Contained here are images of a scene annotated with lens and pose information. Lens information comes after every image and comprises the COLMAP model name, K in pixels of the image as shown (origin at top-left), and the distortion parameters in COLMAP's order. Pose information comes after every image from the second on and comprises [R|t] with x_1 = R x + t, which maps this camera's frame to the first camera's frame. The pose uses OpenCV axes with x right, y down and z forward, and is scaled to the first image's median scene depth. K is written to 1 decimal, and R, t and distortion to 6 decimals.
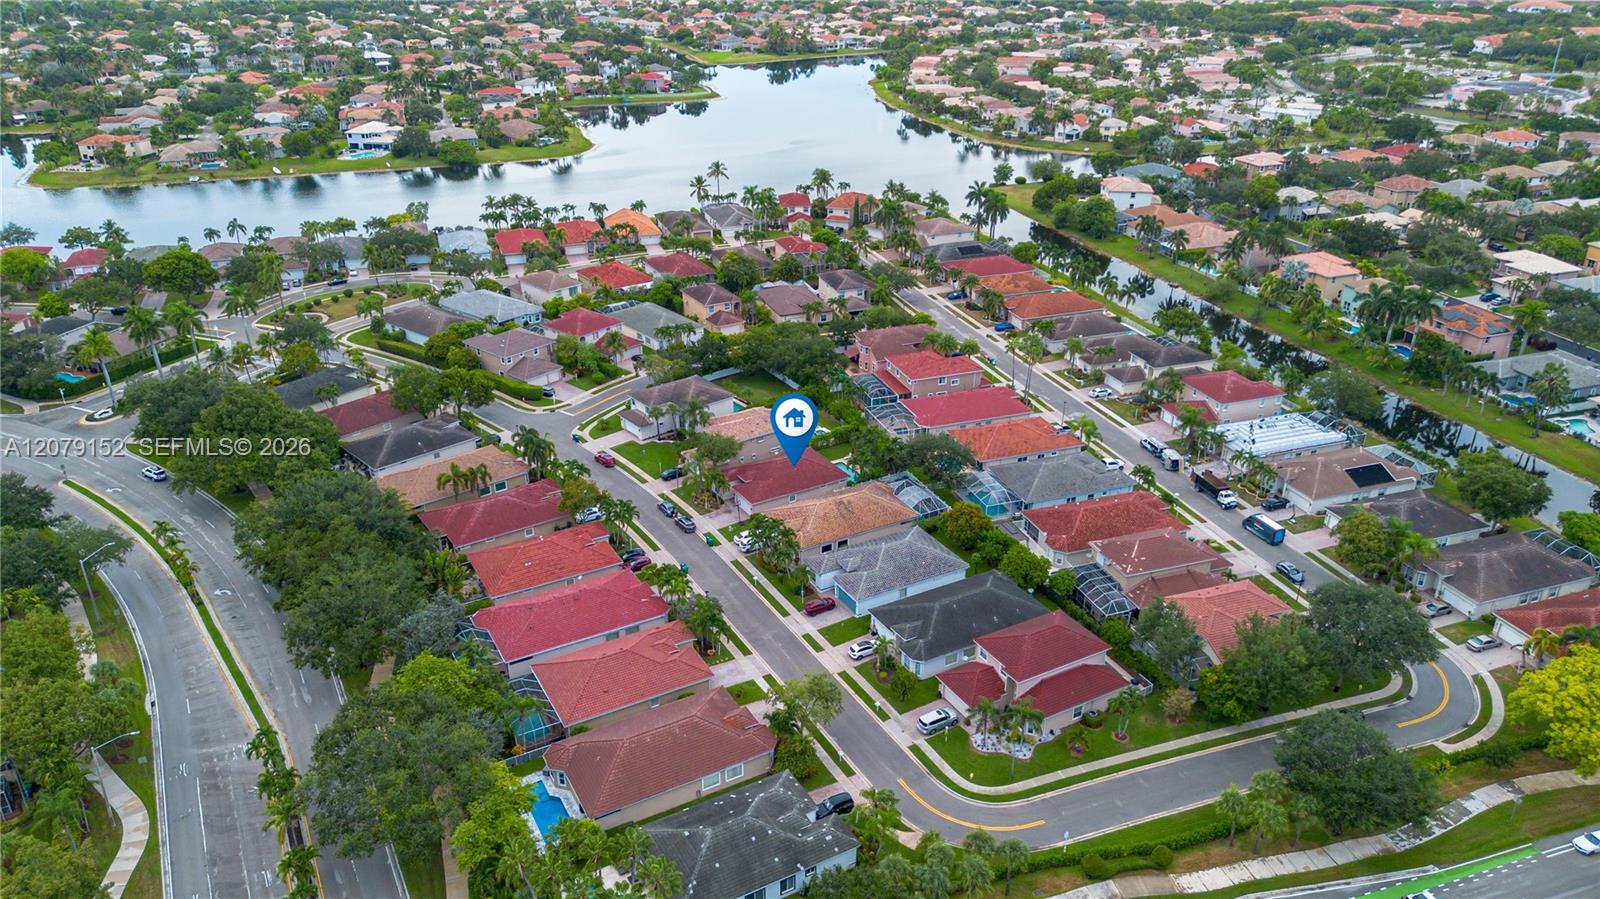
lens RADIAL K [[1116.7, 0, 800.0], [0, 1116.7, 449.5], [0, 0, 1]] dist [0.052604, -0.072871]
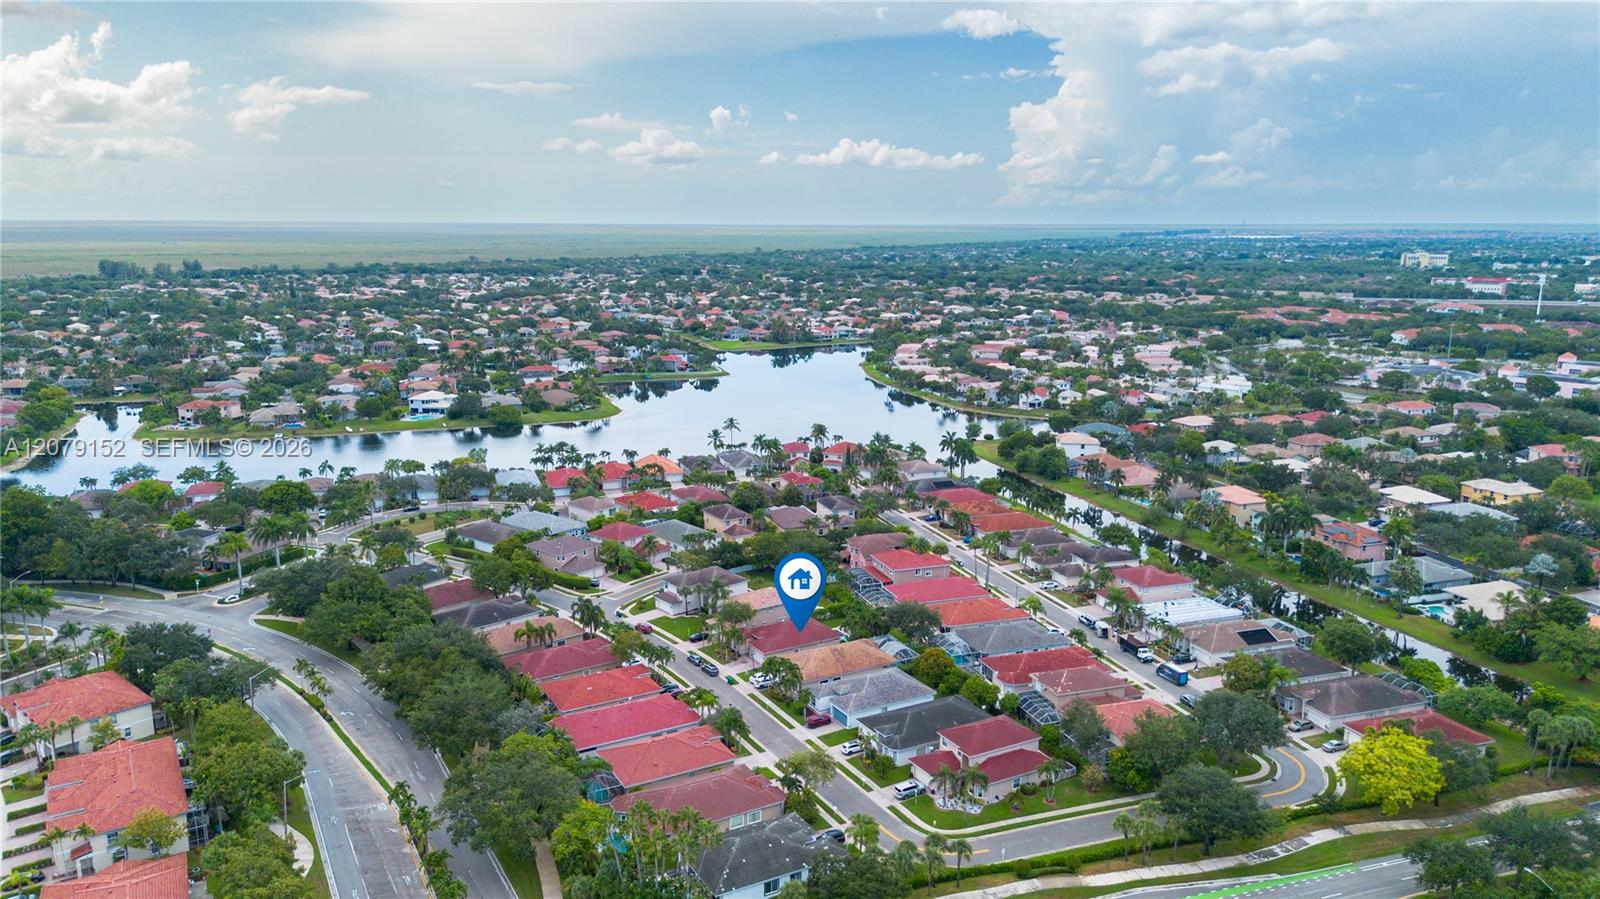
lens RADIAL K [[1127.4, 0, 800.0], [0, 1127.4, 449.5], [0, 0, 1]] dist [0.071962, -0.201114]
pose [[0.999992, 0.003203, 0.002586, -0.003803], [-0.002449, 0.967819, -0.251635, 0.082196], [-0.003309, 0.251626, 0.967819, -0.159666]]
